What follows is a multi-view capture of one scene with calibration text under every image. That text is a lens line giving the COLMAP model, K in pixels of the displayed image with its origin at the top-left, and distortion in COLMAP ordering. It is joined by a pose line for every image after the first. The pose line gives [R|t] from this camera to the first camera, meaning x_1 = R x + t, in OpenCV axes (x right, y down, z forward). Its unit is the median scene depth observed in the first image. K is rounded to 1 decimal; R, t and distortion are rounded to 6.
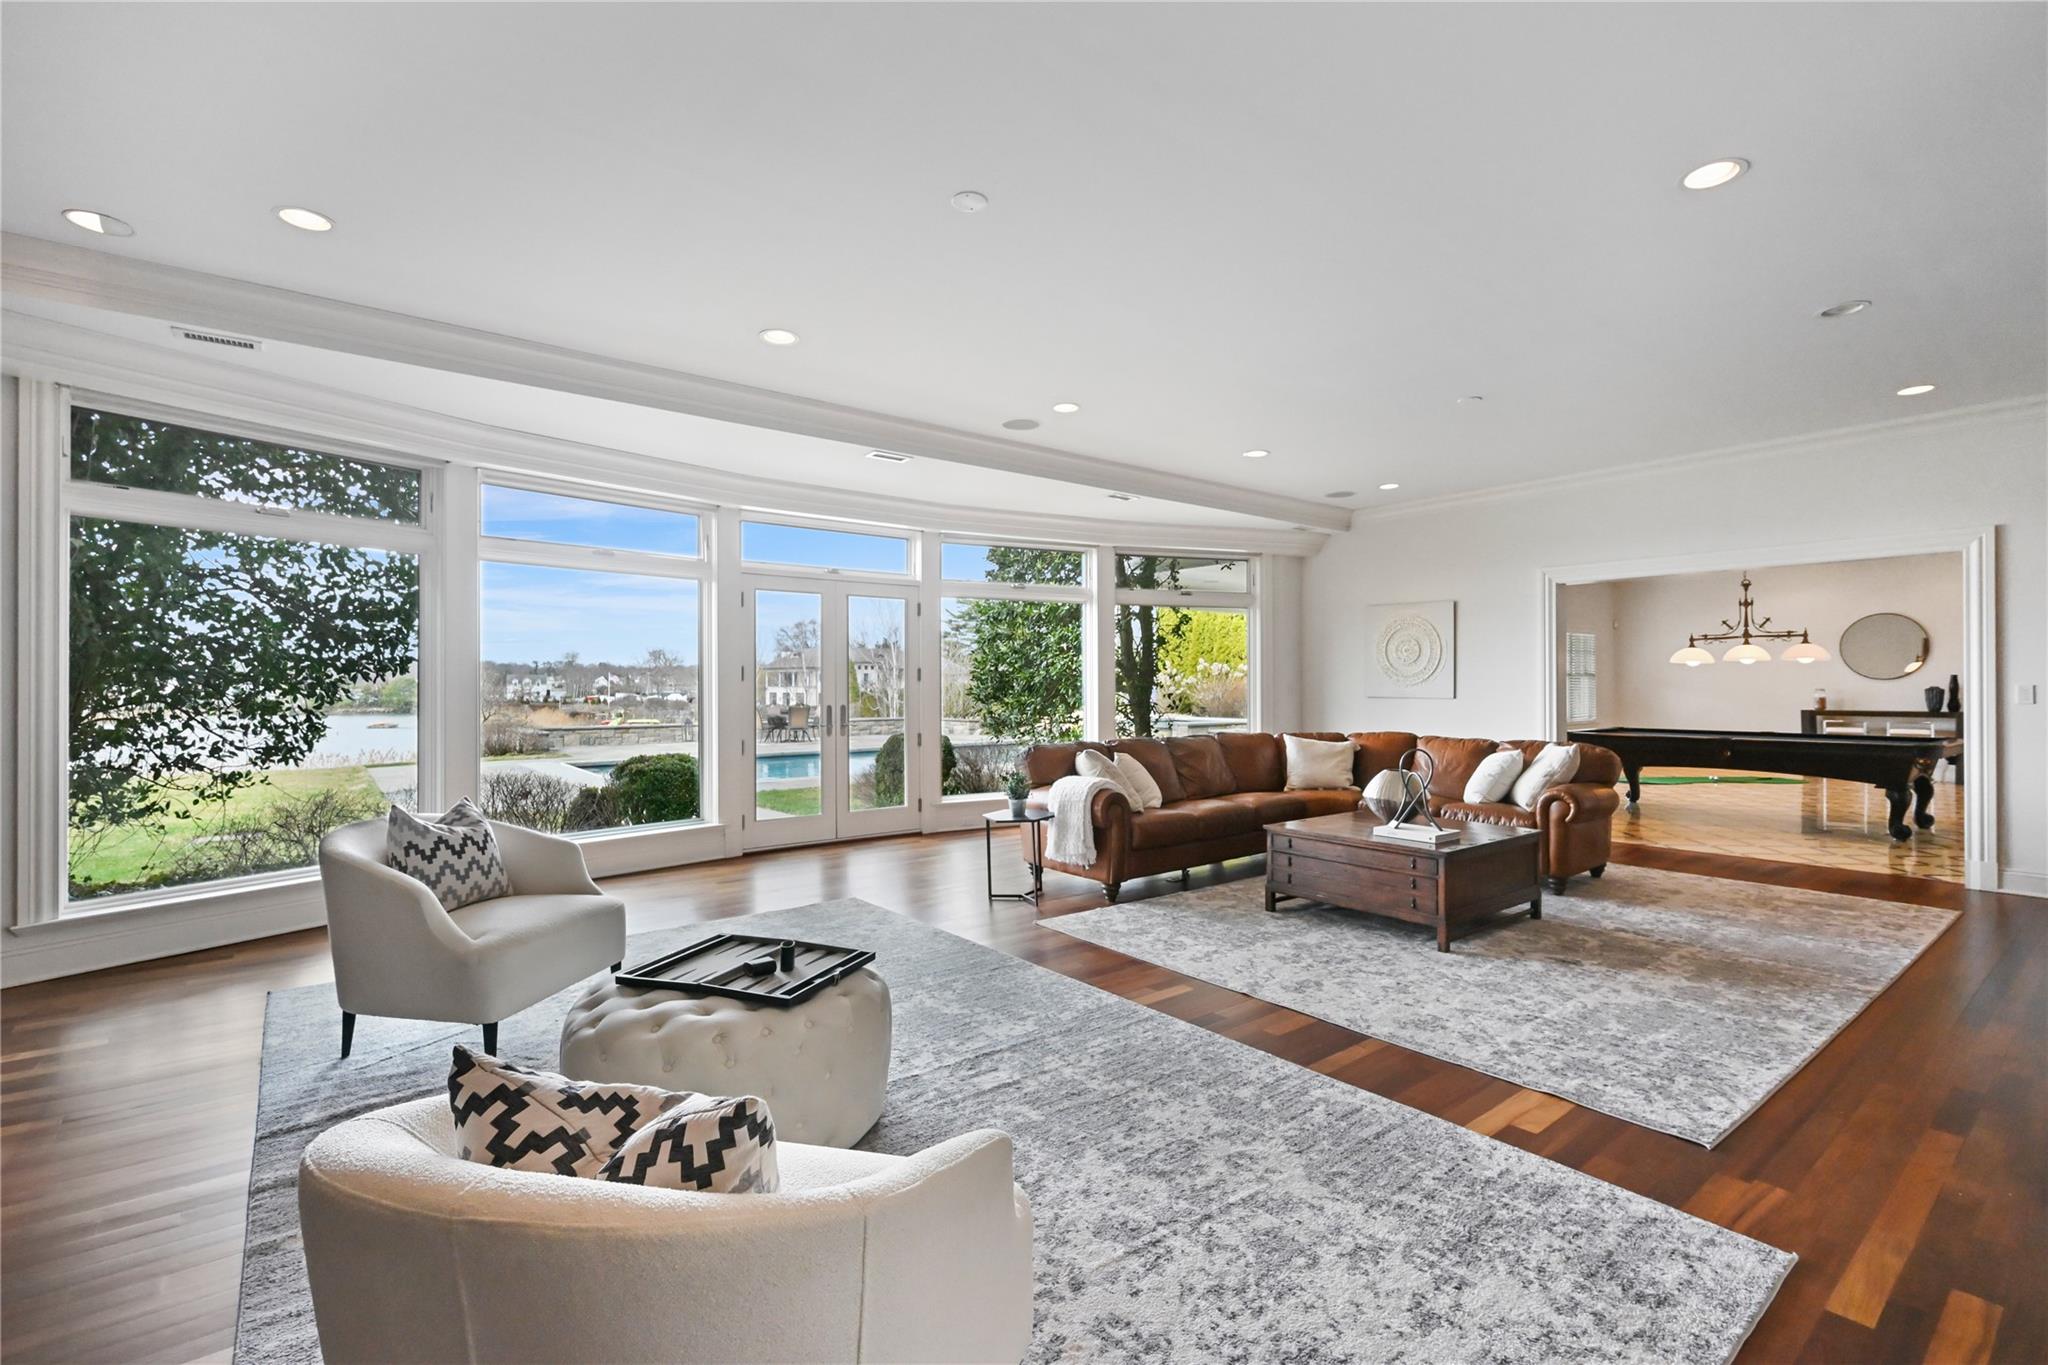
lens RADIAL K [[904.1, 0, 1029.2], [0, 904.1, 690.4], [0, 0, 1]] dist [0.004946, -0.000005]
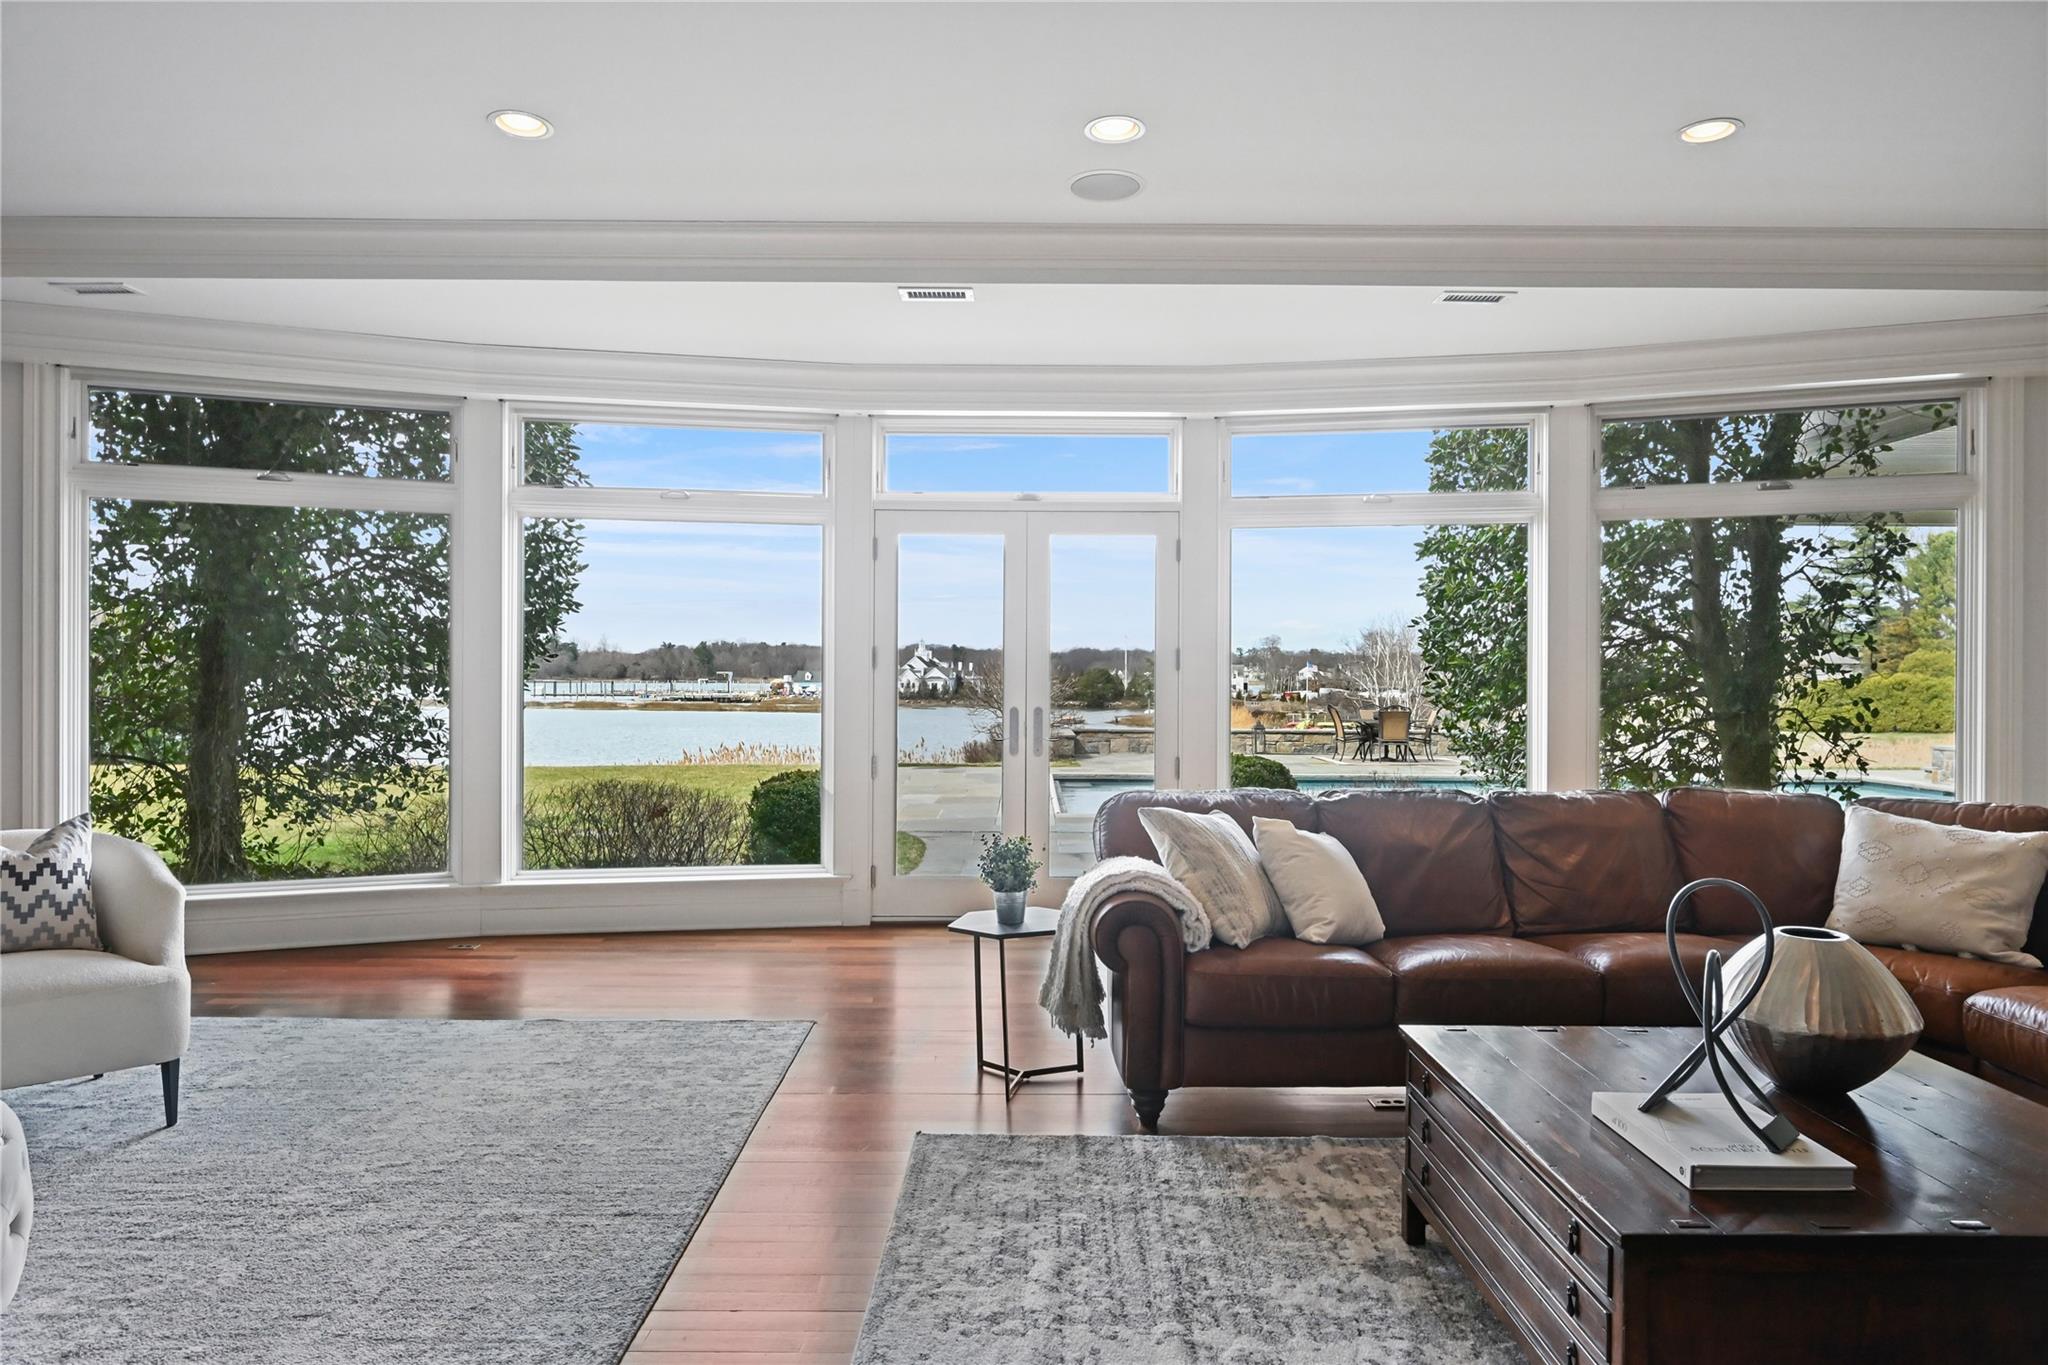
lens RADIAL K [[1229.2, 0, 1041.9], [0, 1229.2, 683.8], [0, 0, 1]] dist [-0.004036, -0.001085]
pose [[0.785878, 0.009961, -0.618301, 0.359939], [-0.011178, 0.999936, 0.001901, -0.001697], [0.618280, 0.005417, 0.785939, 0.359963]]
